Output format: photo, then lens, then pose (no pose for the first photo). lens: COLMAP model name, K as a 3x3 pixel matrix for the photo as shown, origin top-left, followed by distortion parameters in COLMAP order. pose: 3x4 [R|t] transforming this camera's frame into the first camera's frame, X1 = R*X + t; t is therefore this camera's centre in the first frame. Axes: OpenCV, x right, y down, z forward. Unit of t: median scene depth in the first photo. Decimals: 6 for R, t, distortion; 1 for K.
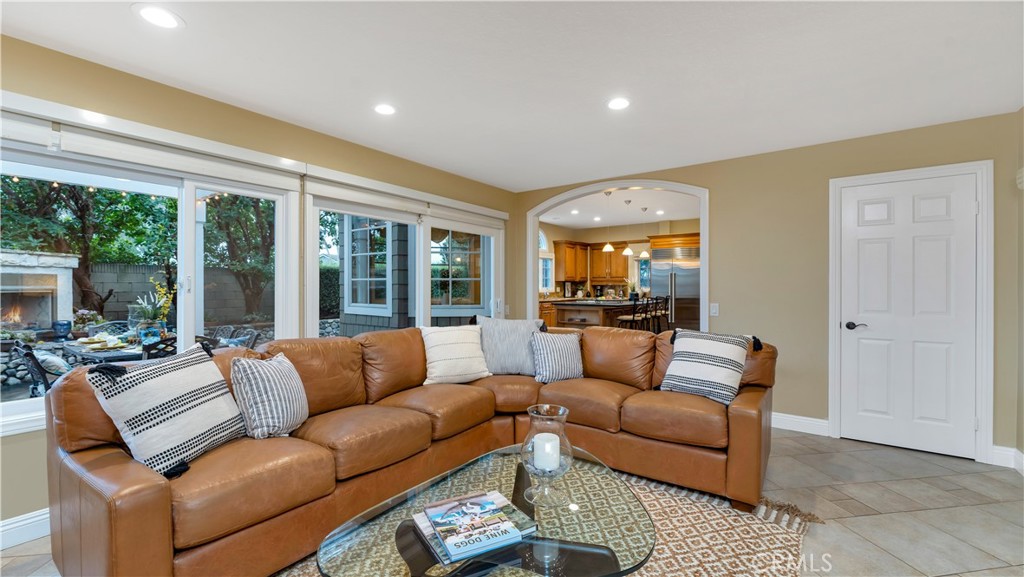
lens RADIAL K [[424.2, 0, 506.6], [0, 424.2, 287.6], [0, 0, 1]] dist [0.000111, 0.000048]
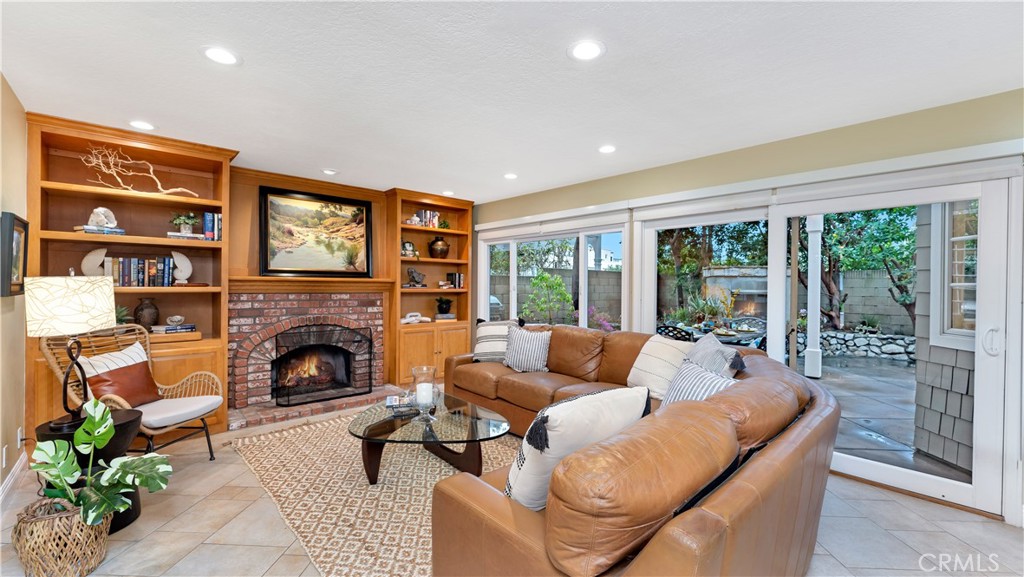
lens RADIAL K [[424.2, 0, 517.0], [0, 424.2, 291.4], [0, 0, 1]] dist [0.000111, 0.000048]
pose [[-0.183445, 0.013334, -0.982940, 0.491127], [-0.013119, 0.999786, 0.016011, -0.012445], [0.982942, 0.015833, -0.183231, 0.491770]]
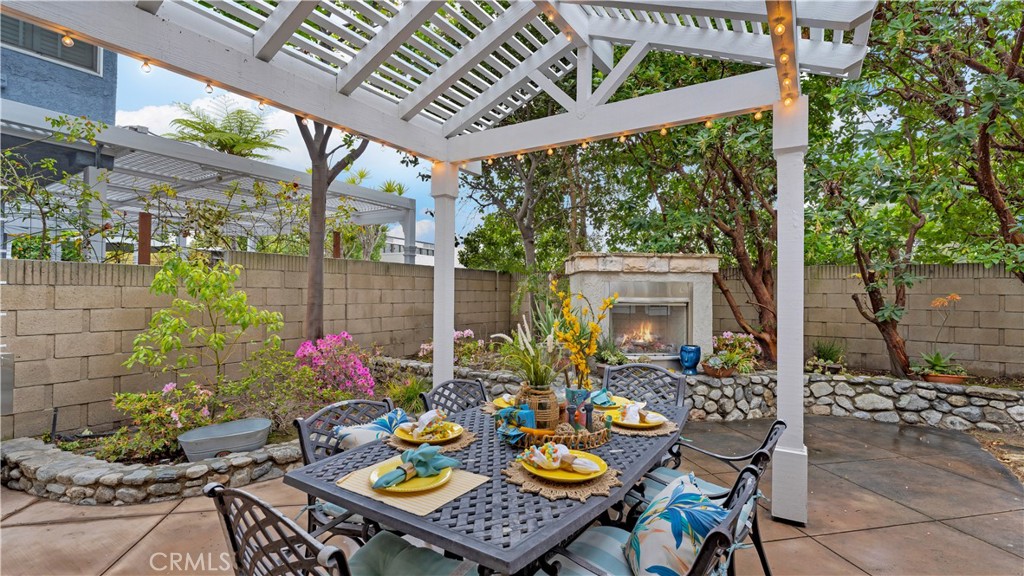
lens RADIAL K [[474.3, 0, 513.2], [0, 474.3, 284.7], [0, 0, 1]] dist [-0.002193, 0.001208]
pose [[0.059031, -0.015518, -0.998136, -0.289080], [-0.012731, 0.999786, -0.016297, -0.010875], [0.998175, 0.013669, 0.058821, 0.743073]]
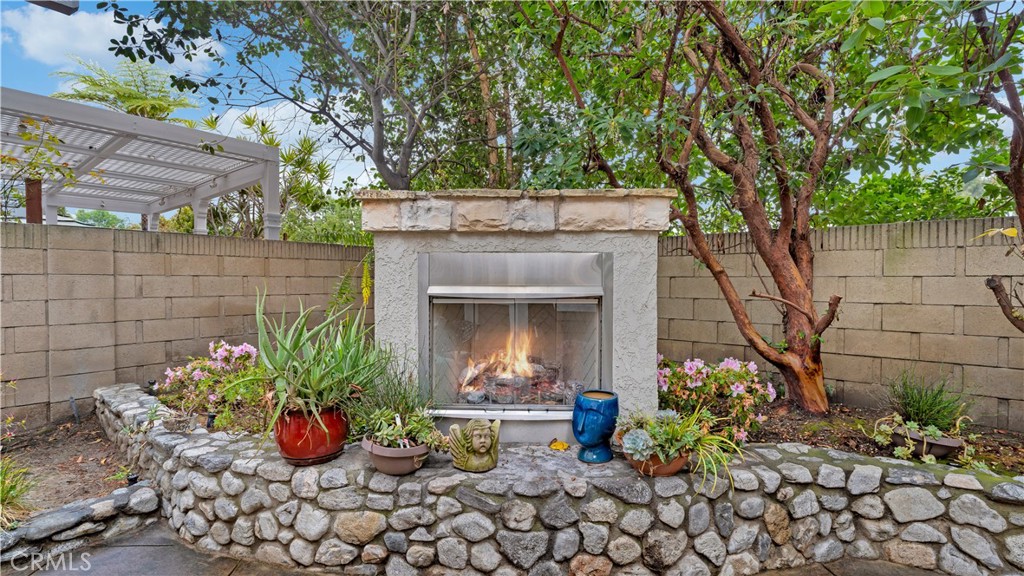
lens RADIAL K [[474.3, 0, 512.7], [0, 474.3, 286.9], [0, 0, 1]] dist [-0.002193, 0.001208]
pose [[-0.047256, 0.013276, -0.998795, -0.787168], [-0.006367, 0.999887, 0.013592, -0.009763], [0.998863, 0.007002, -0.047166, 1.095685]]
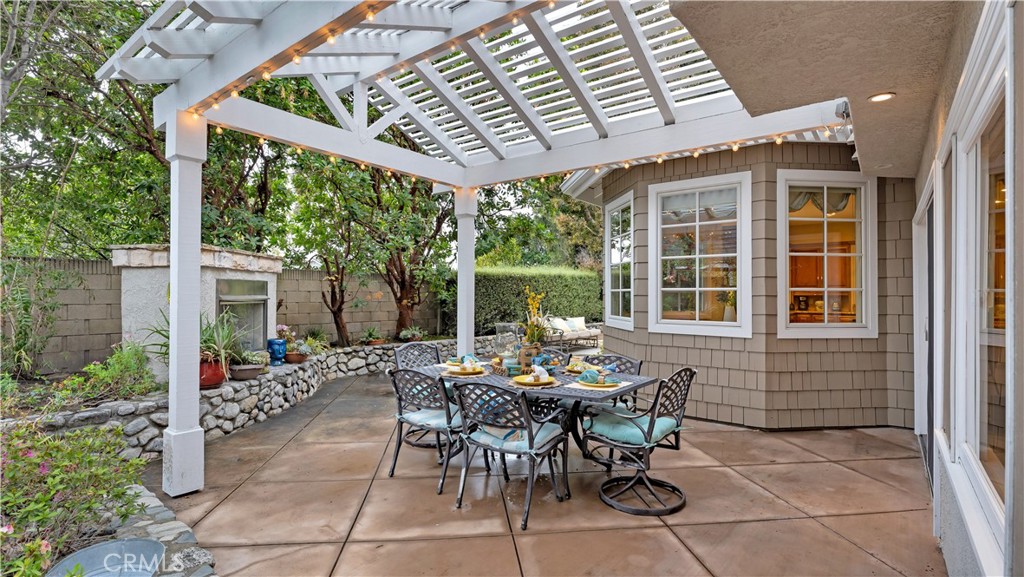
lens RADIAL K [[479.0, 0, 510.7], [0, 479.0, 293.0], [0, 0, 1]] dist [-0.003518, -0.001207]
pose [[0.999704, 0.002822, -0.024181, -0.674040], [-0.003020, 0.999962, -0.008177, -0.003293], [0.024157, 0.008248, 0.999674, 0.119208]]
